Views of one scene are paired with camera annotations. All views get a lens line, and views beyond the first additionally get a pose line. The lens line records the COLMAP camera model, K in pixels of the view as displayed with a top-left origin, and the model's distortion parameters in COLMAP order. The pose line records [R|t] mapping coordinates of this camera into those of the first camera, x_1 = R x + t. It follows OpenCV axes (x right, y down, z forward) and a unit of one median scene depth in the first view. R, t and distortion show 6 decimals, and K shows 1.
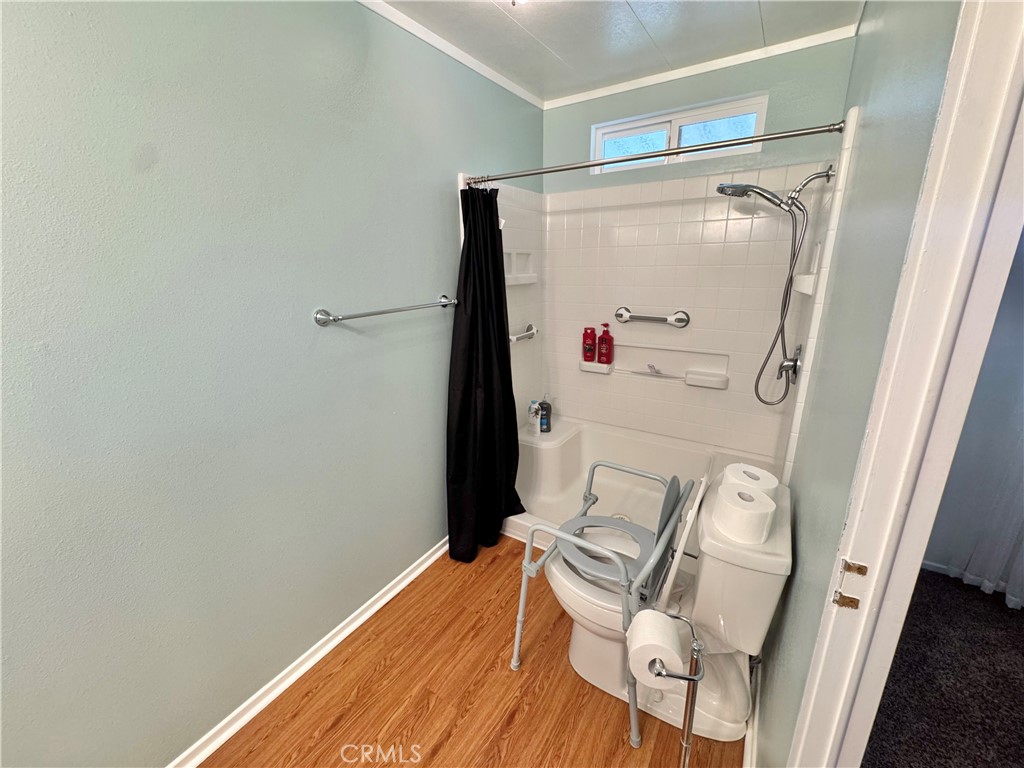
lens RADIAL K [[408.6, 0, 512.0], [0, 408.6, 384.0], [0, 0, 1]] dist [0.000388, -0.000070]
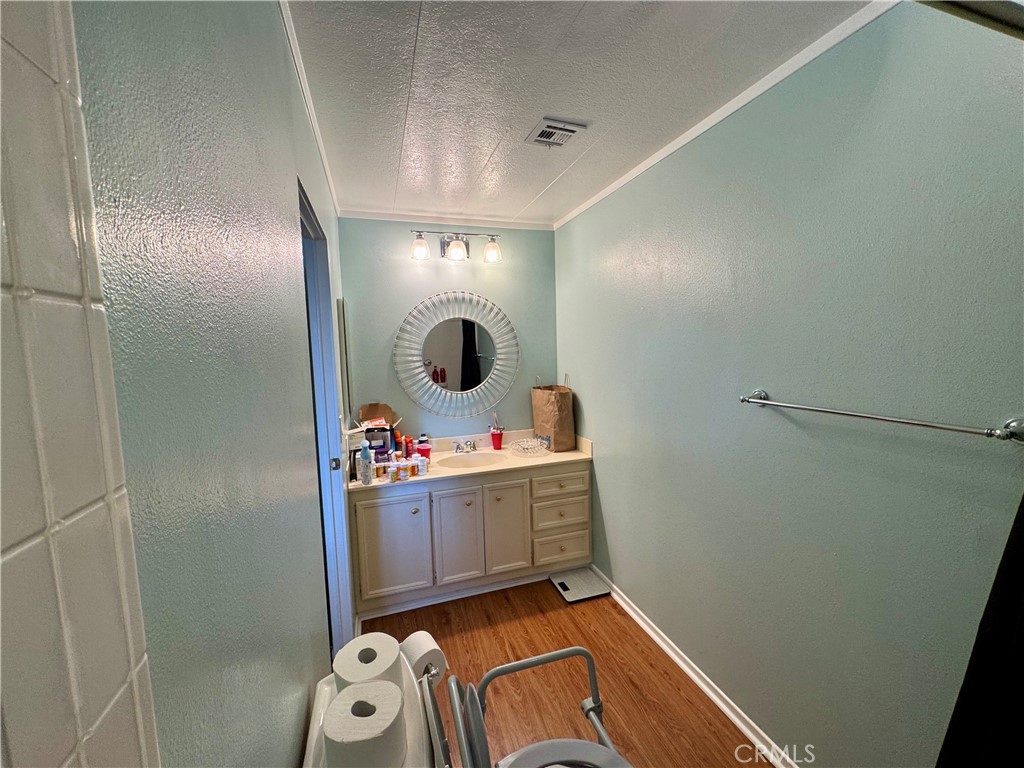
lens RADIAL K [[408.6, 0, 512.0], [0, 408.6, 384.0], [0, 0, 1]] dist [0.000388, -0.000070]
pose [[-0.624976, 0.111660, -0.772617, 0.676005], [-0.180067, 0.942408, 0.281856, -0.359882], [0.759593, 0.315276, -0.568876, 1.063614]]
